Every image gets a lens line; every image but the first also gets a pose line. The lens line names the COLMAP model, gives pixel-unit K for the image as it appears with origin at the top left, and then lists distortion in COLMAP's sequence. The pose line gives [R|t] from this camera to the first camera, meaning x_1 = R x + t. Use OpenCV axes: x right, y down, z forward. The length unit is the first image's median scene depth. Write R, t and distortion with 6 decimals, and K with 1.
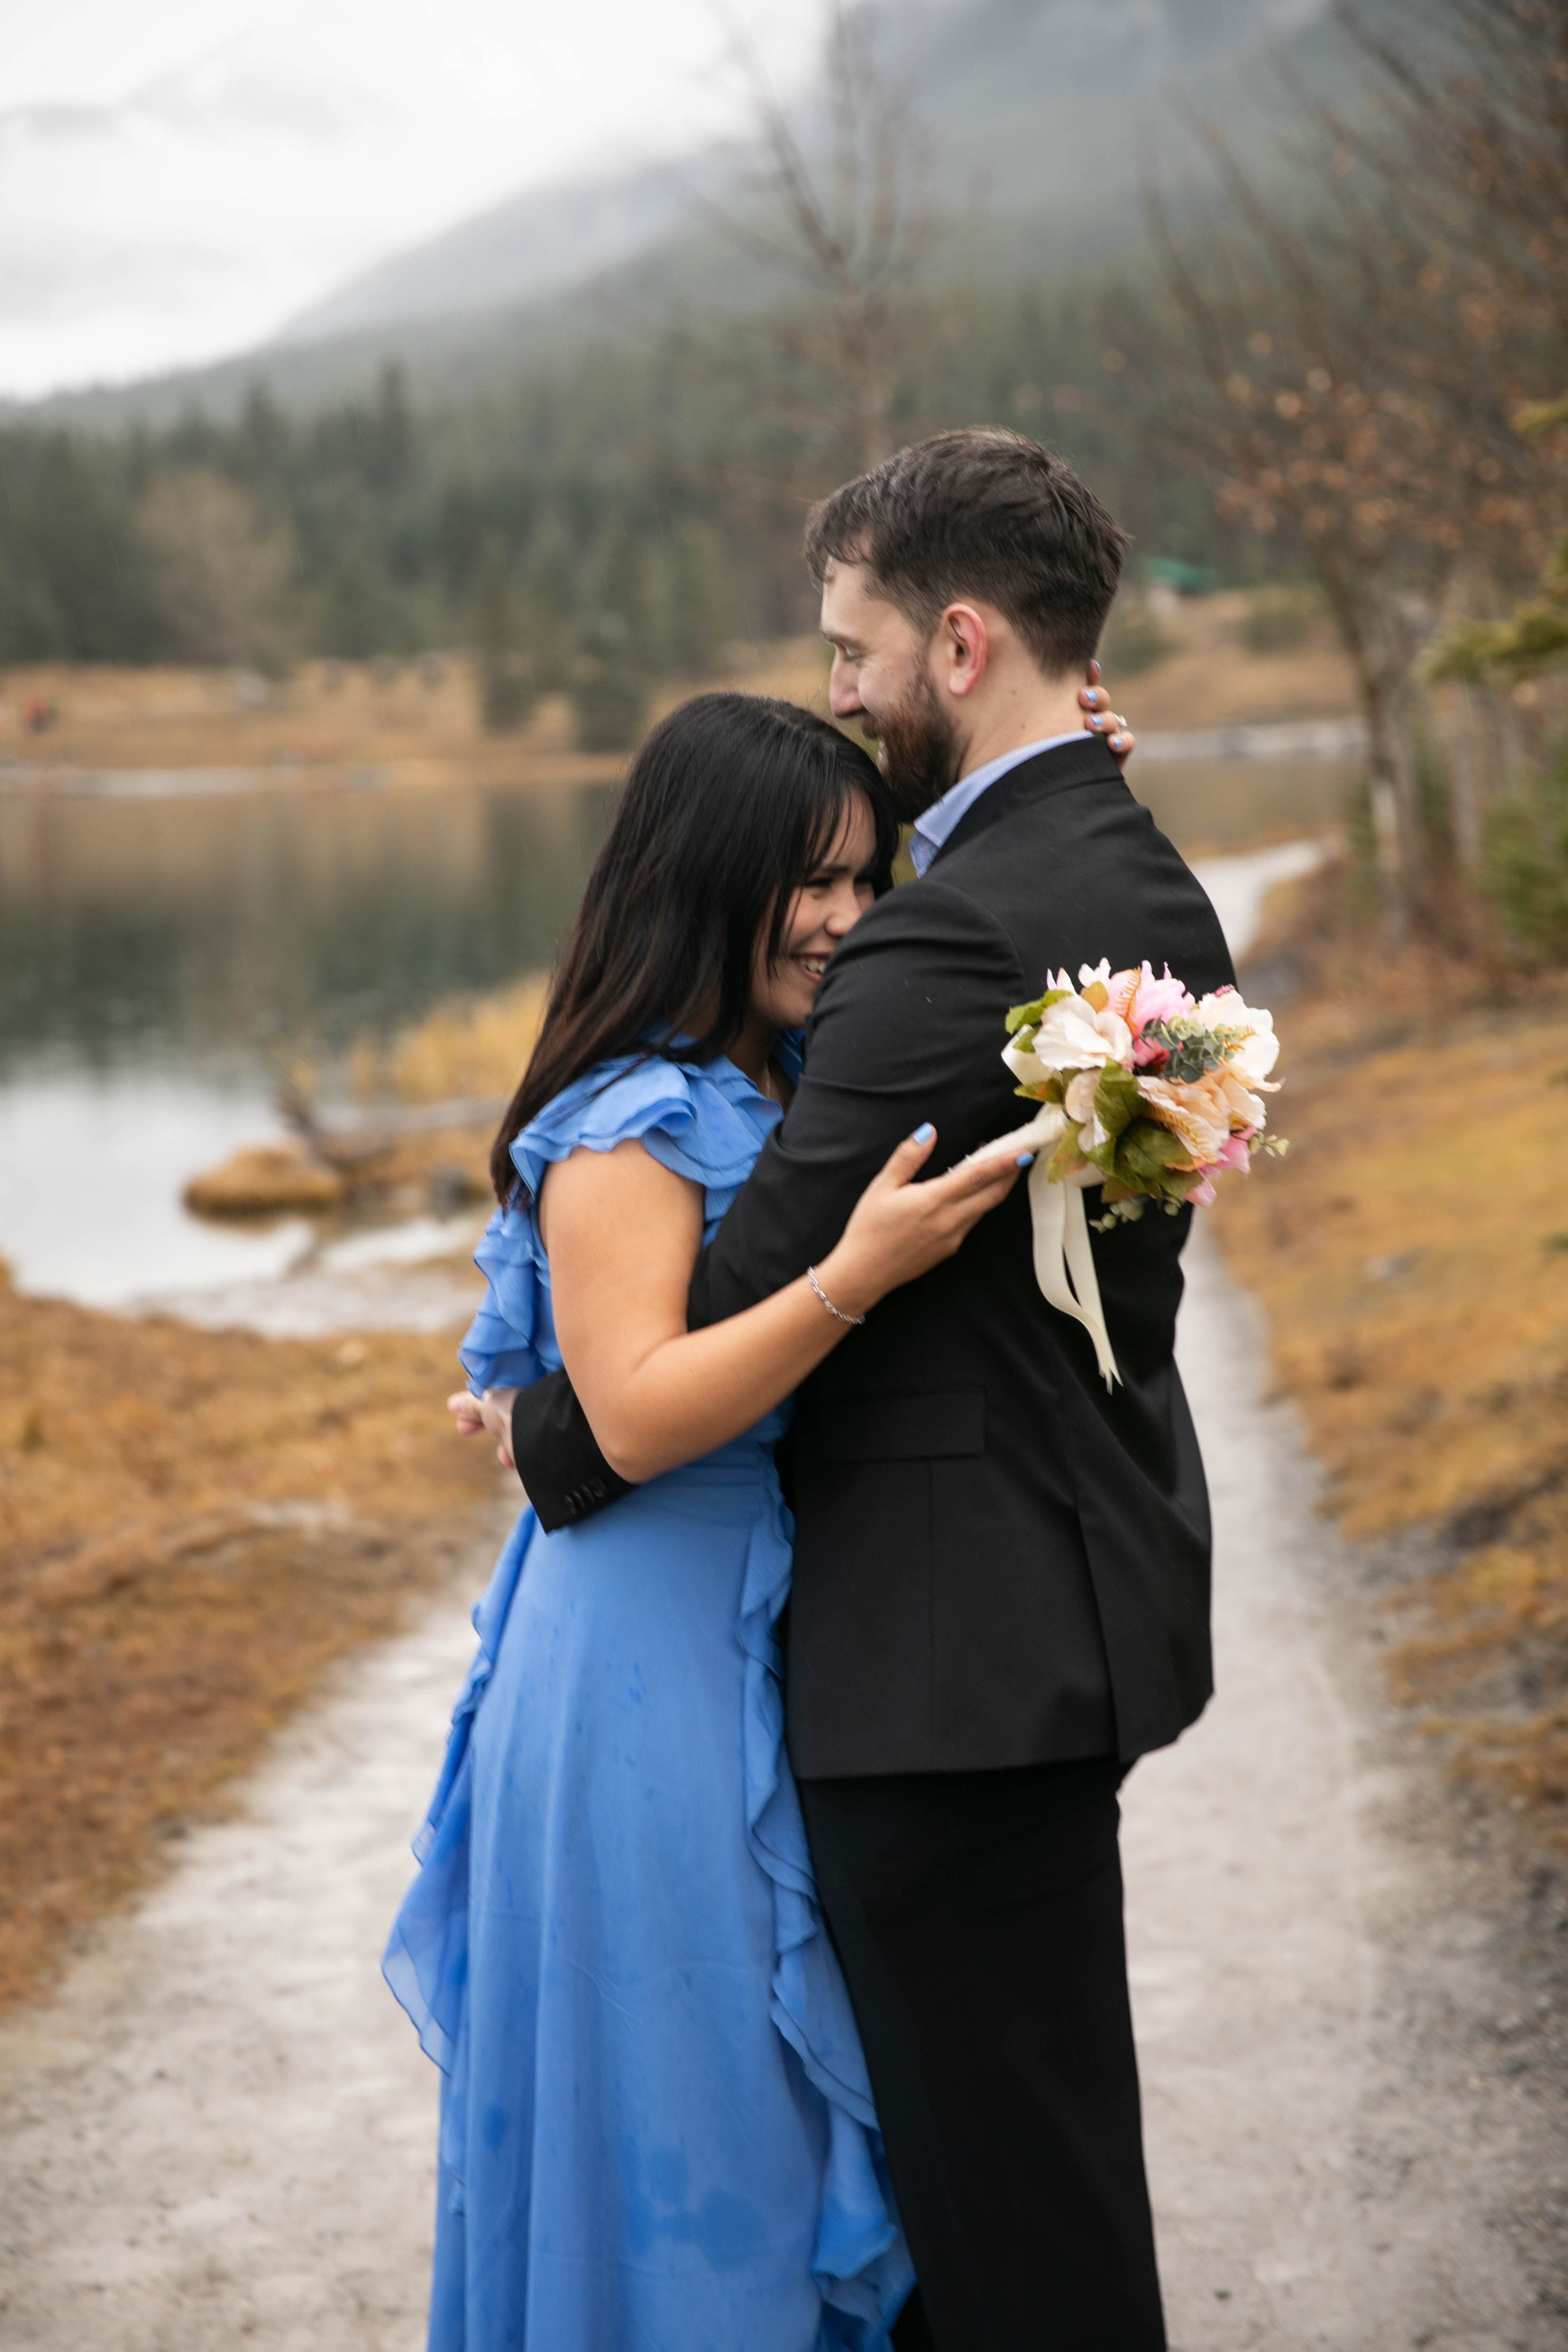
lens RADIAL K [[4462.2, 0, 829.1], [0, 4462.2, 1208.0], [0, 0, 1]] dist [0.145577, 0.240420]
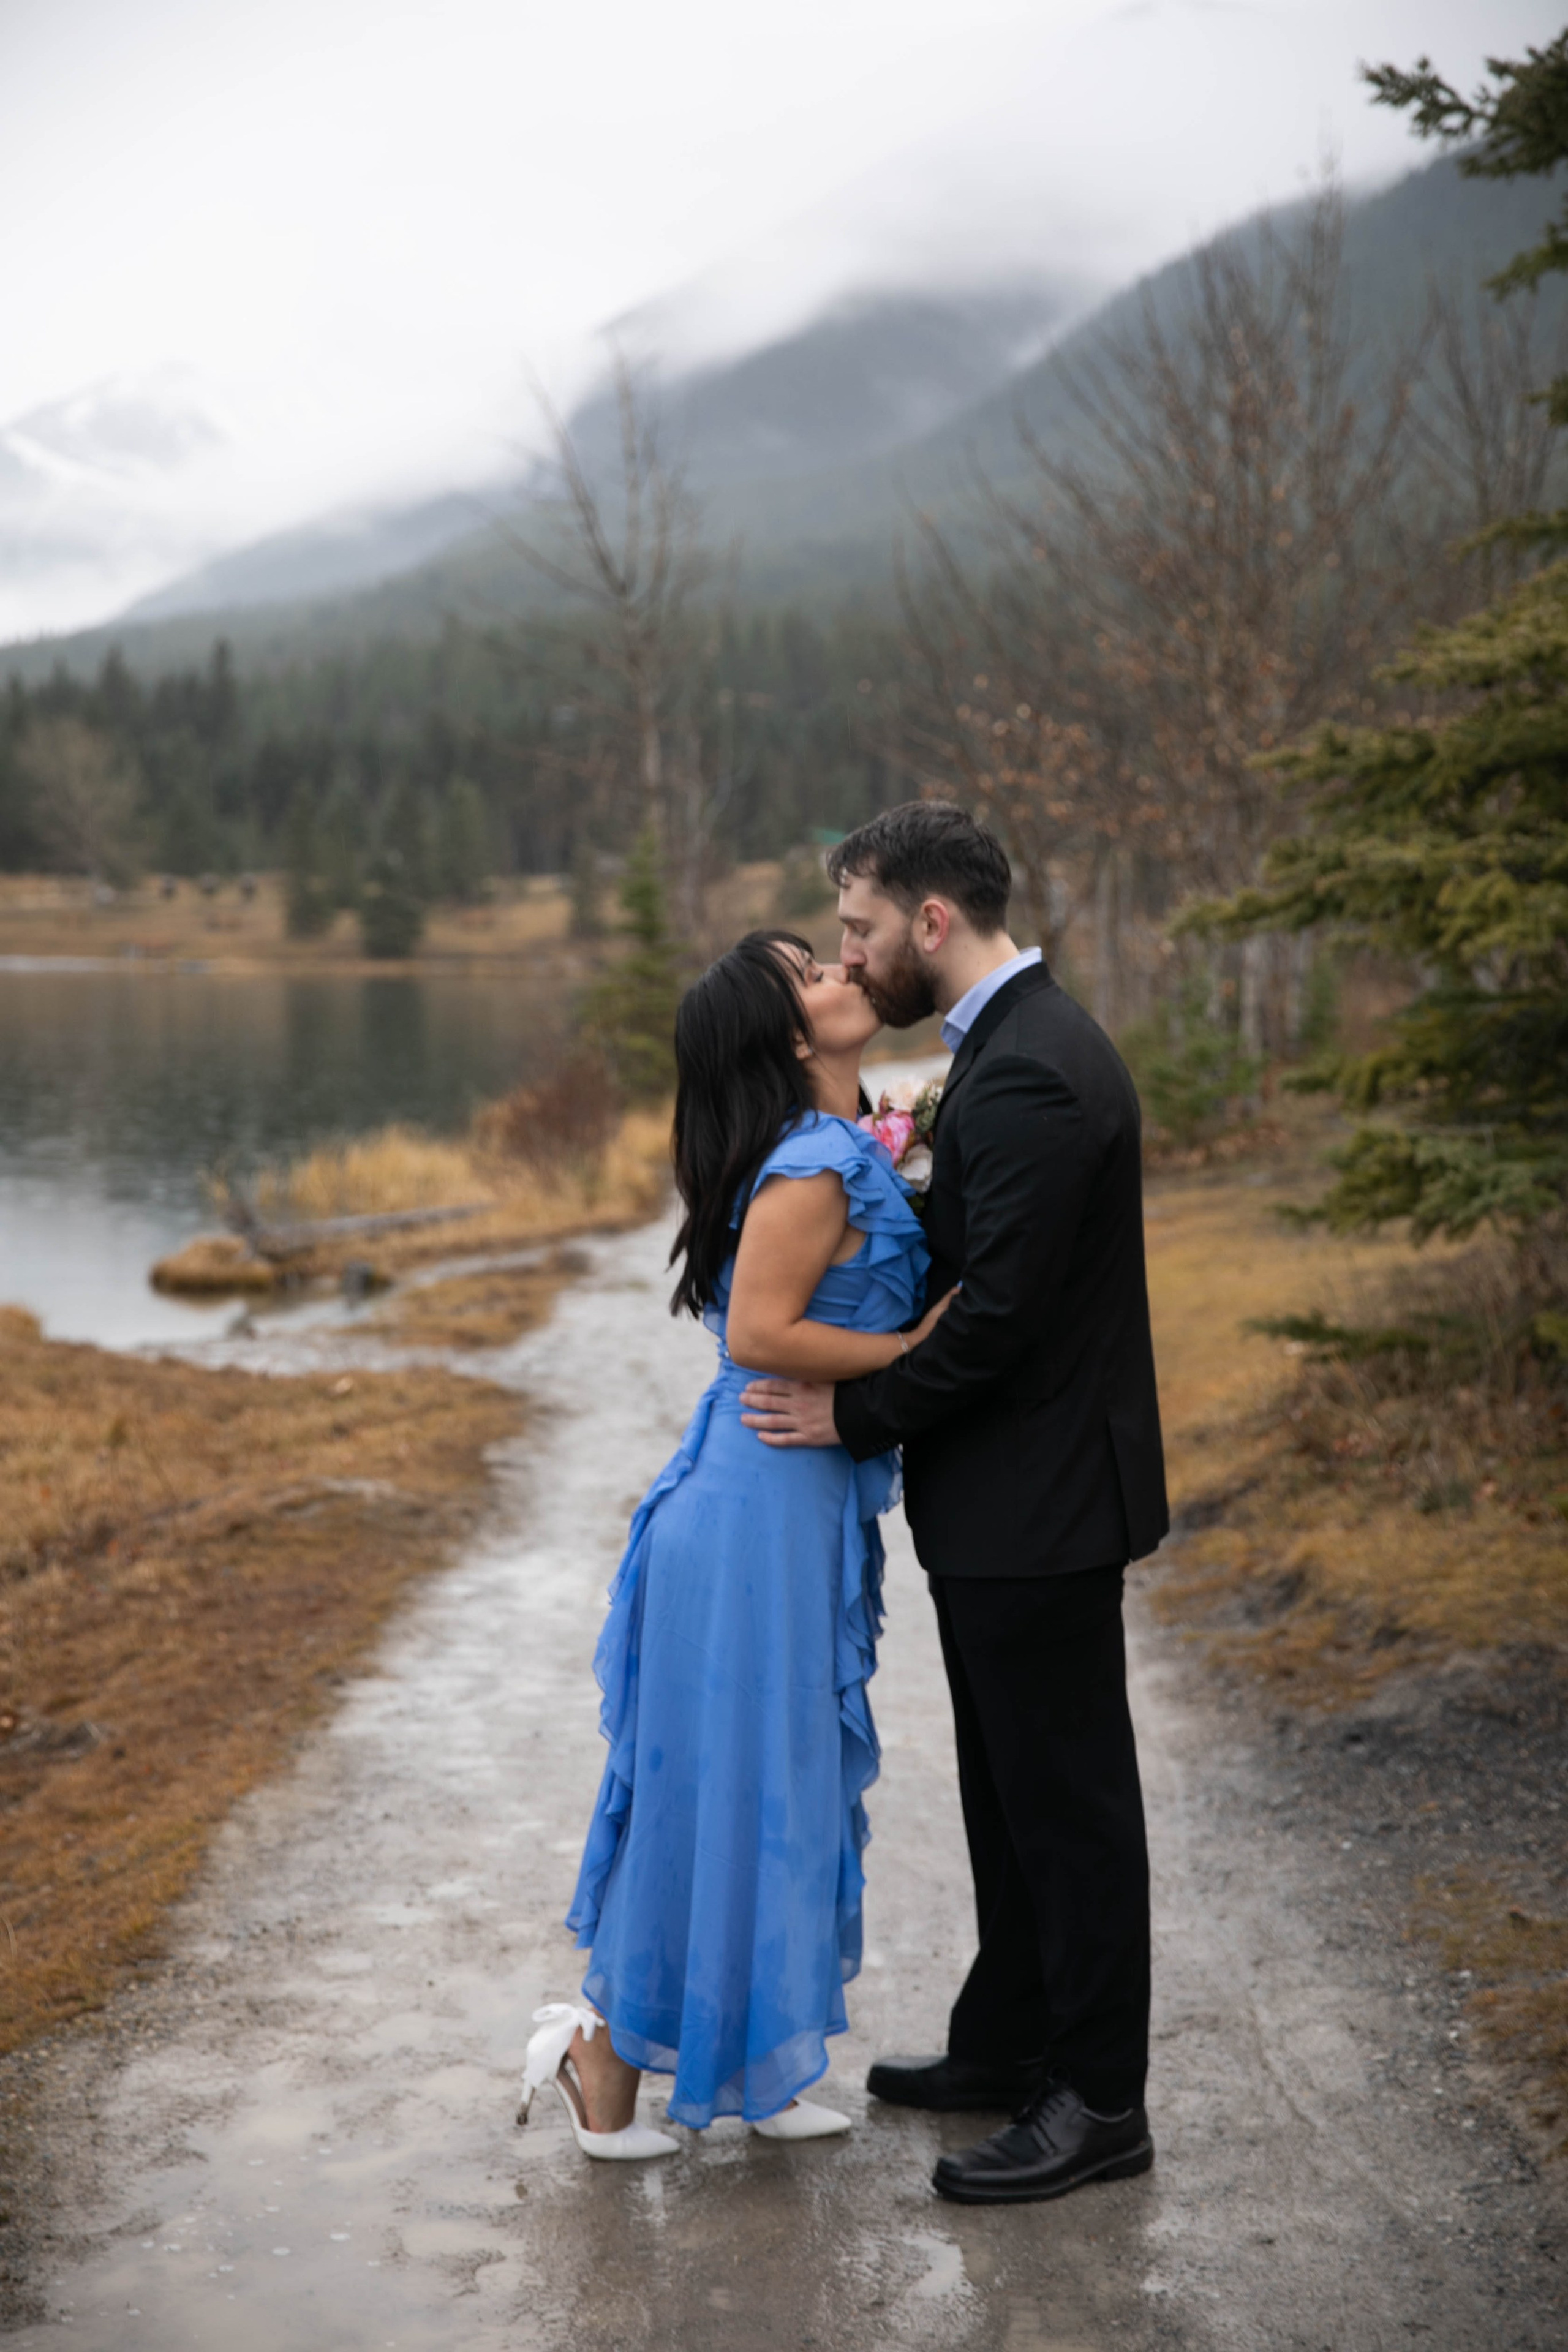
lens RADIAL K [[3645.1, 0, 784.0], [0, 3645.1, 1176.0], [0, 0, 1]] dist [0.116255, 0.111131]
pose [[0.996035, 0.042032, 0.078400, -0.084481], [-0.038418, 0.998154, -0.047048, 0.021437], [-0.080233, 0.043850, 0.995811, -0.169563]]
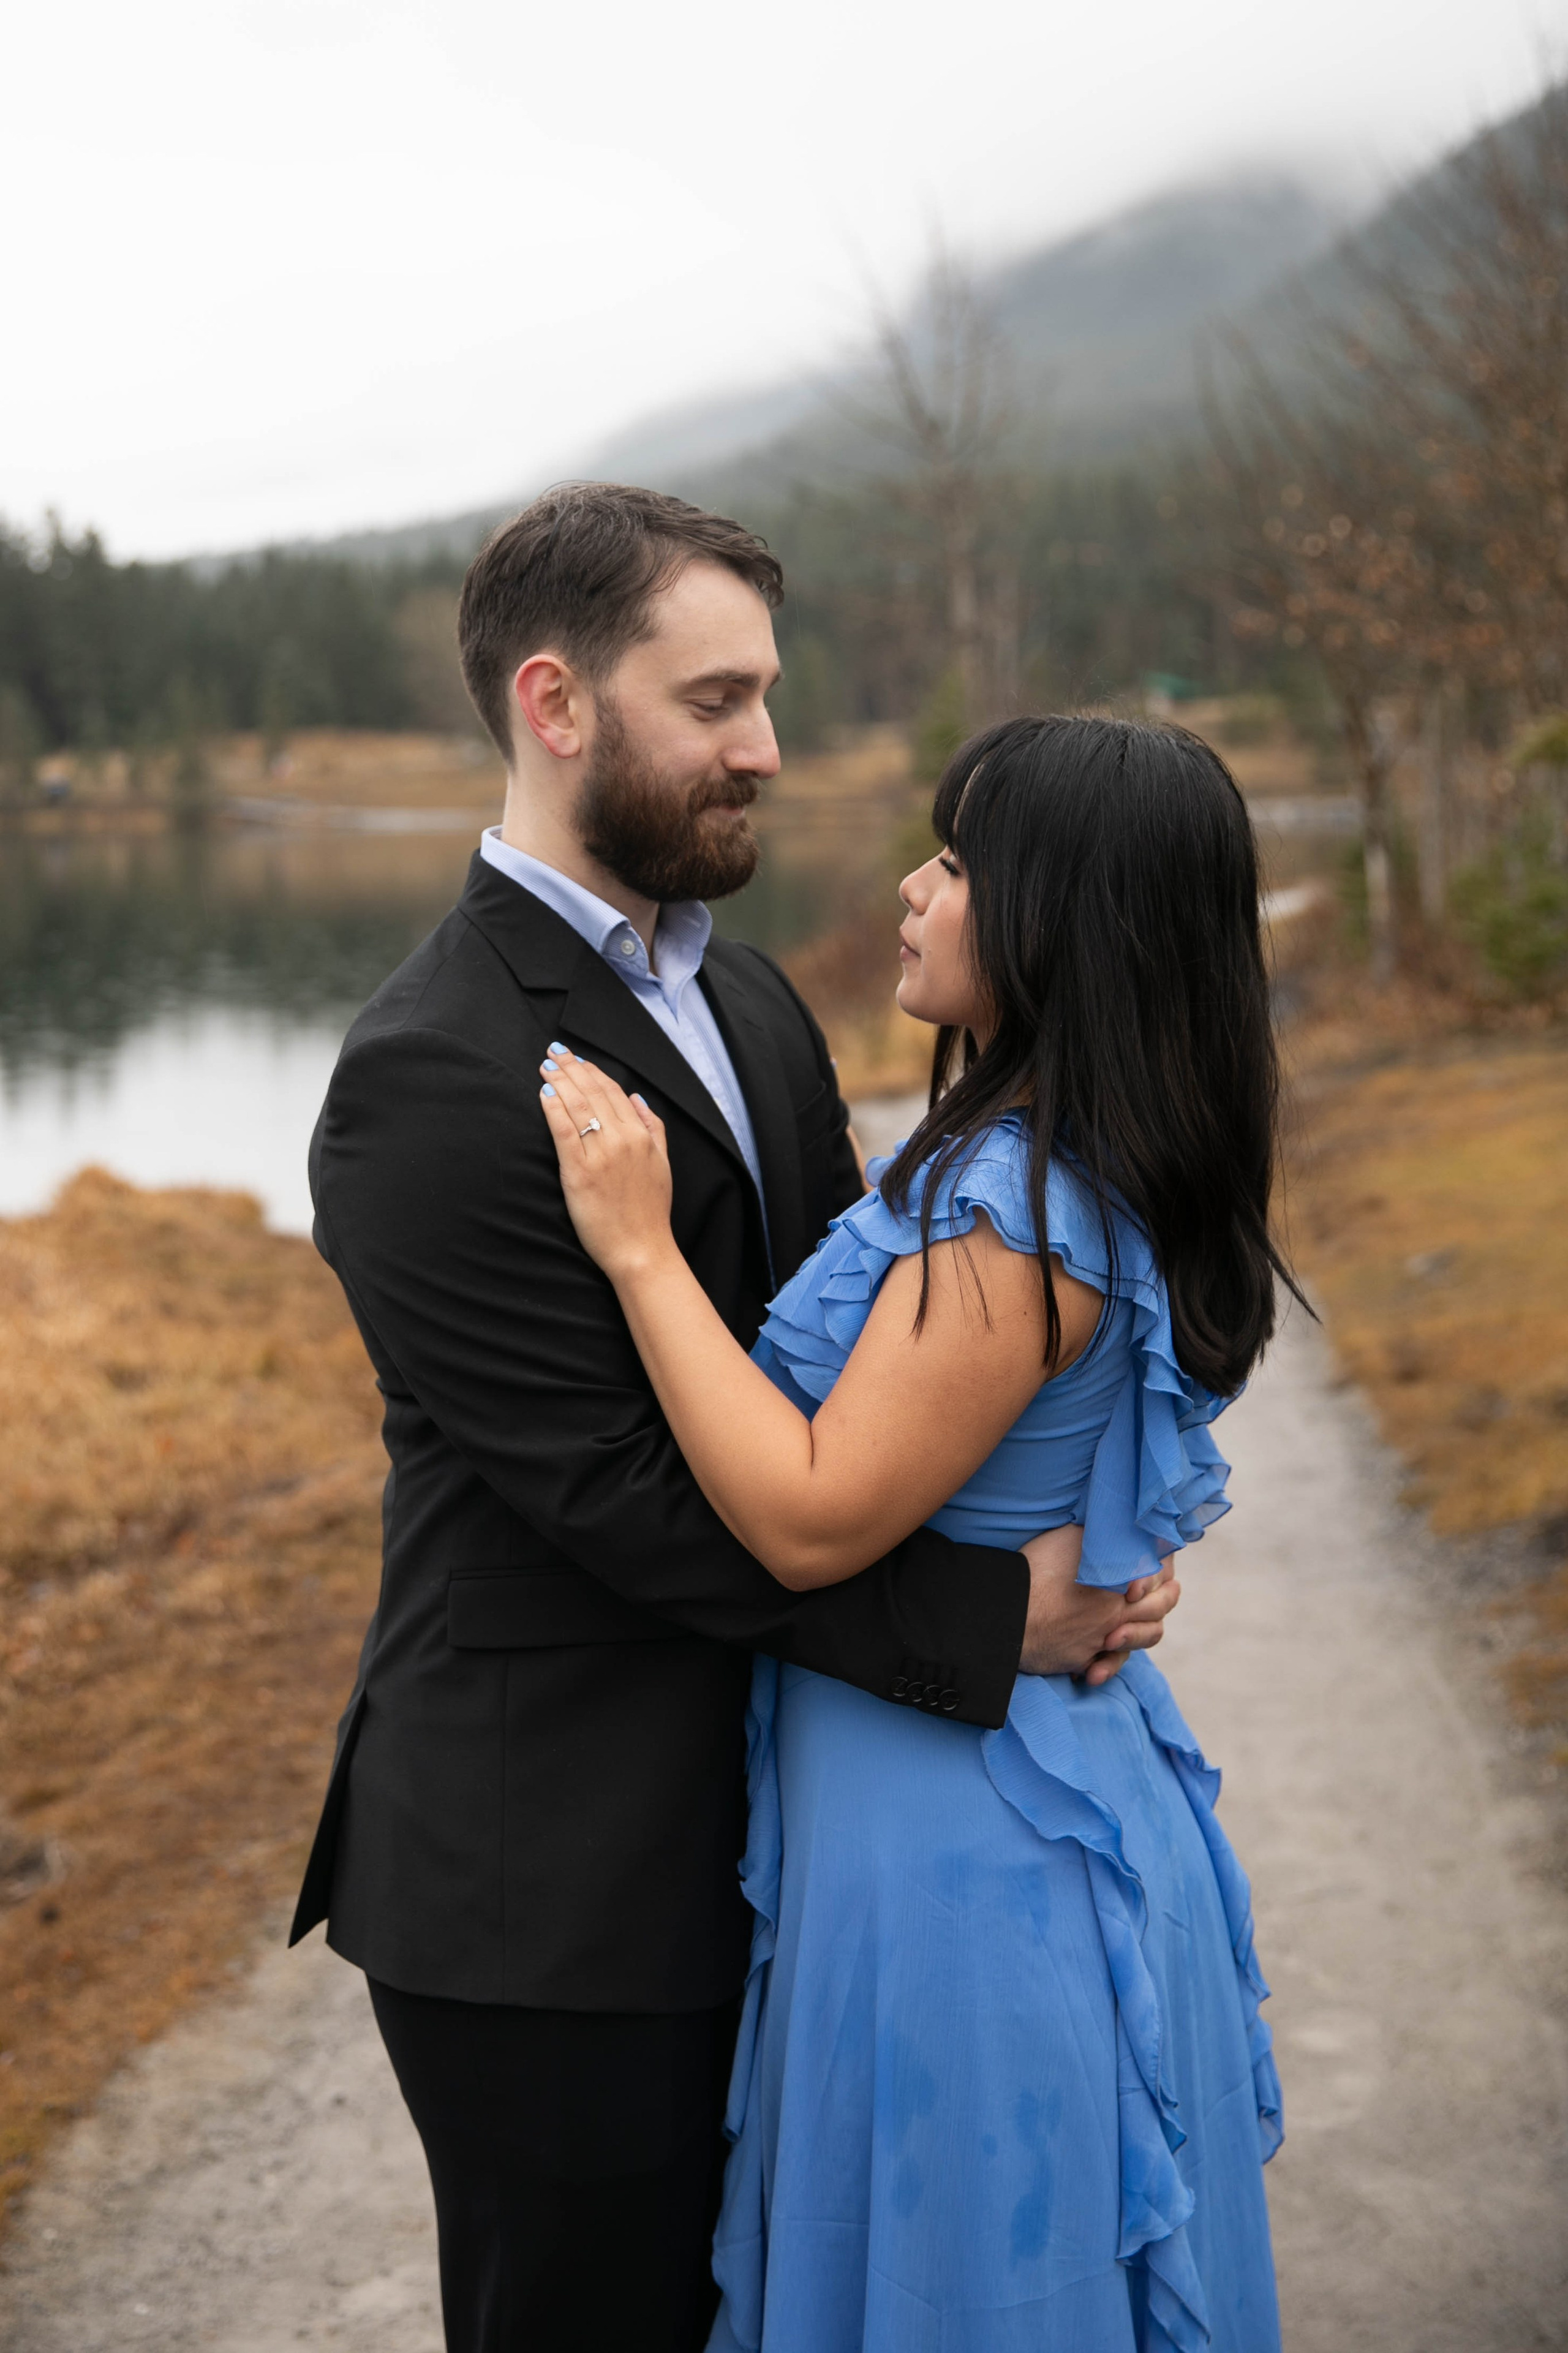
lens RADIAL K [[3255.2, 0, 711.2], [0, 3255.2, 1010.4], [0, 0, 1]] dist [0.064191, 0.047872]
pose [[0.998067, 0.034170, -0.051905, -0.025250], [-0.036213, 0.998585, -0.038948, -0.017326], [0.050500, 0.040752, 0.997892, 0.183986]]
